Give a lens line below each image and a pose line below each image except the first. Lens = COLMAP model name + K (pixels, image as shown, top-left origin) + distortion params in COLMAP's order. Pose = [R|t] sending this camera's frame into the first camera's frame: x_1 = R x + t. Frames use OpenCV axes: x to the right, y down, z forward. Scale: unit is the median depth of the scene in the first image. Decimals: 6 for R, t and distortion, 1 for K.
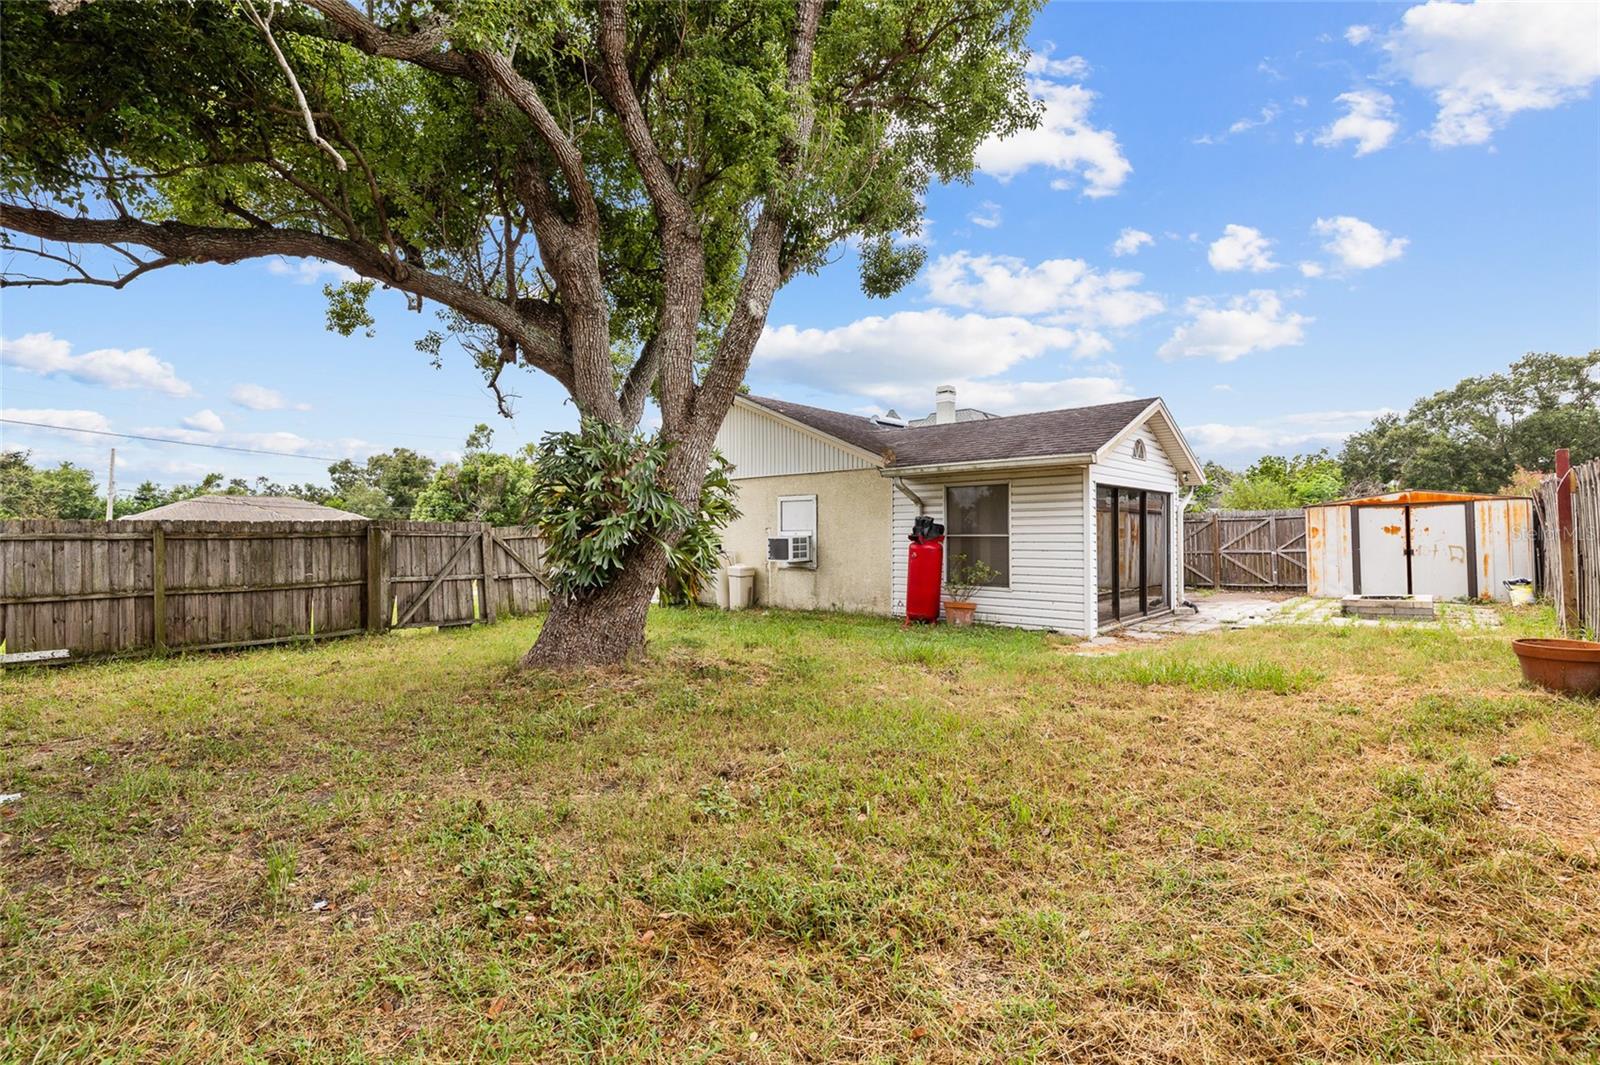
lens RADIAL K [[740.9, 0, 789.0], [0, 740.9, 521.2], [0, 0, 1]] dist [0.002755, 0.000044]
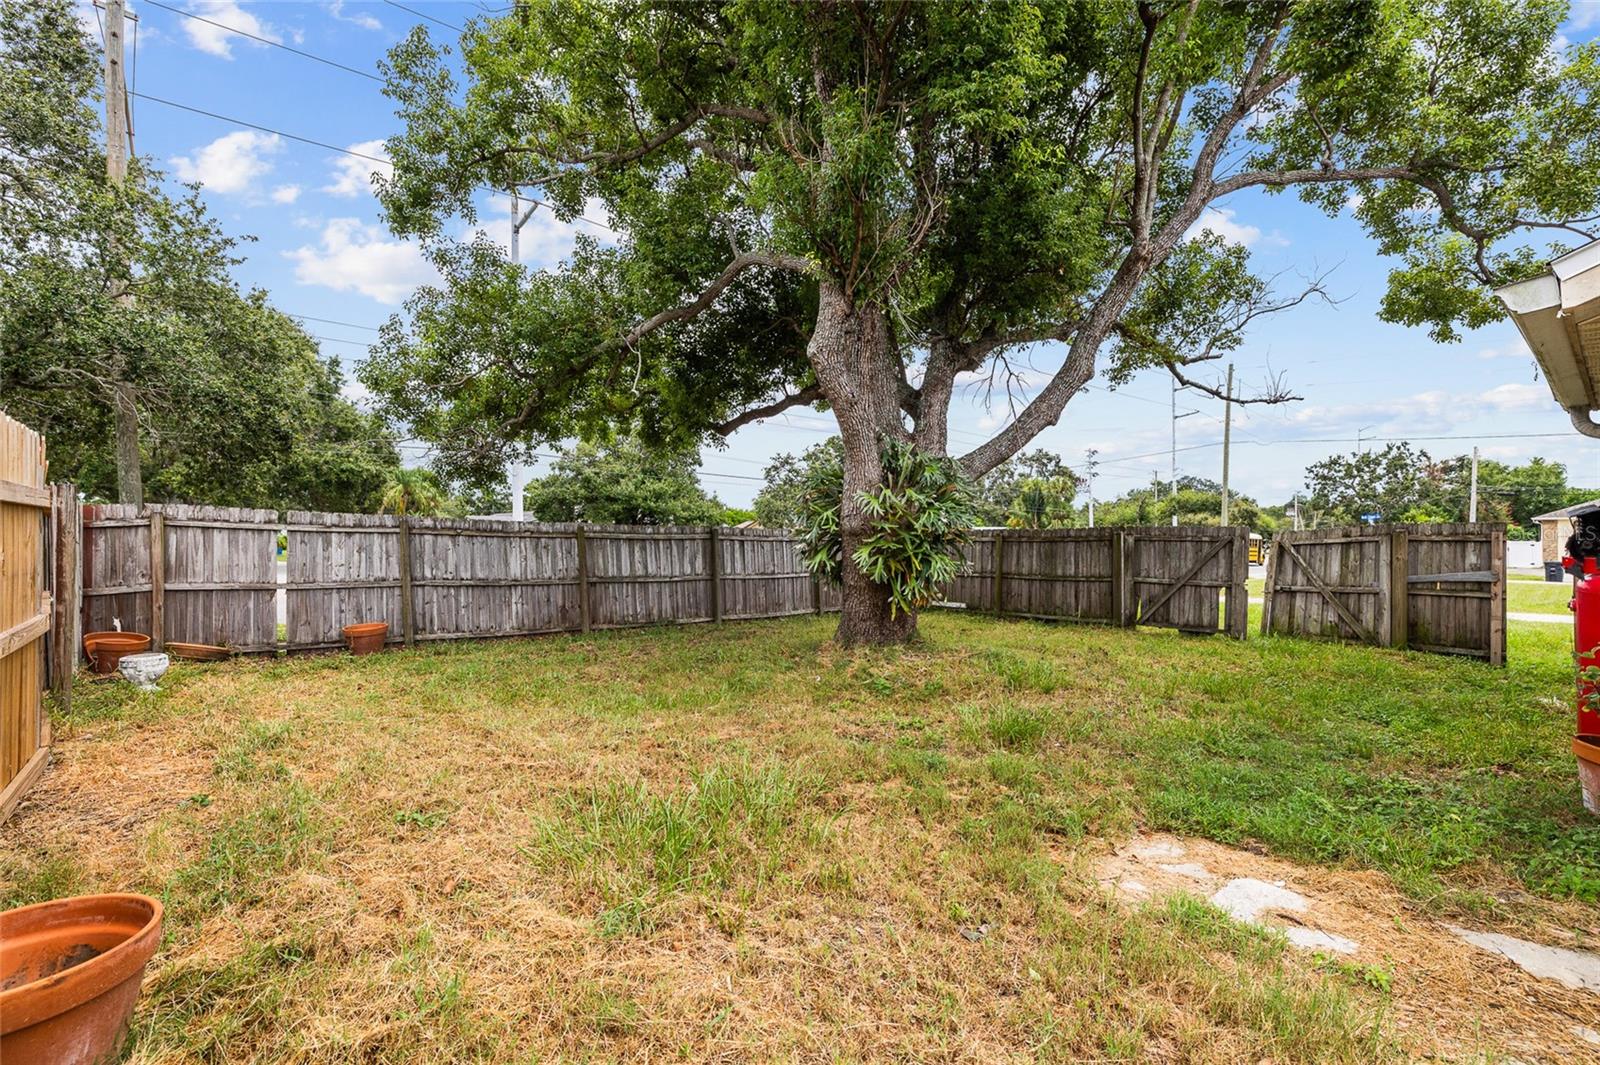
lens RADIAL K [[740.9, 0, 798.1], [0, 740.9, 533.7], [0, 0, 1]] dist [0.002755, 0.000044]
pose [[-0.126594, 0.003627, -0.991948, 0.611286], [0.022140, 0.999755, 0.000830, -0.002144], [0.991707, -0.021857, -0.126644, 0.622637]]
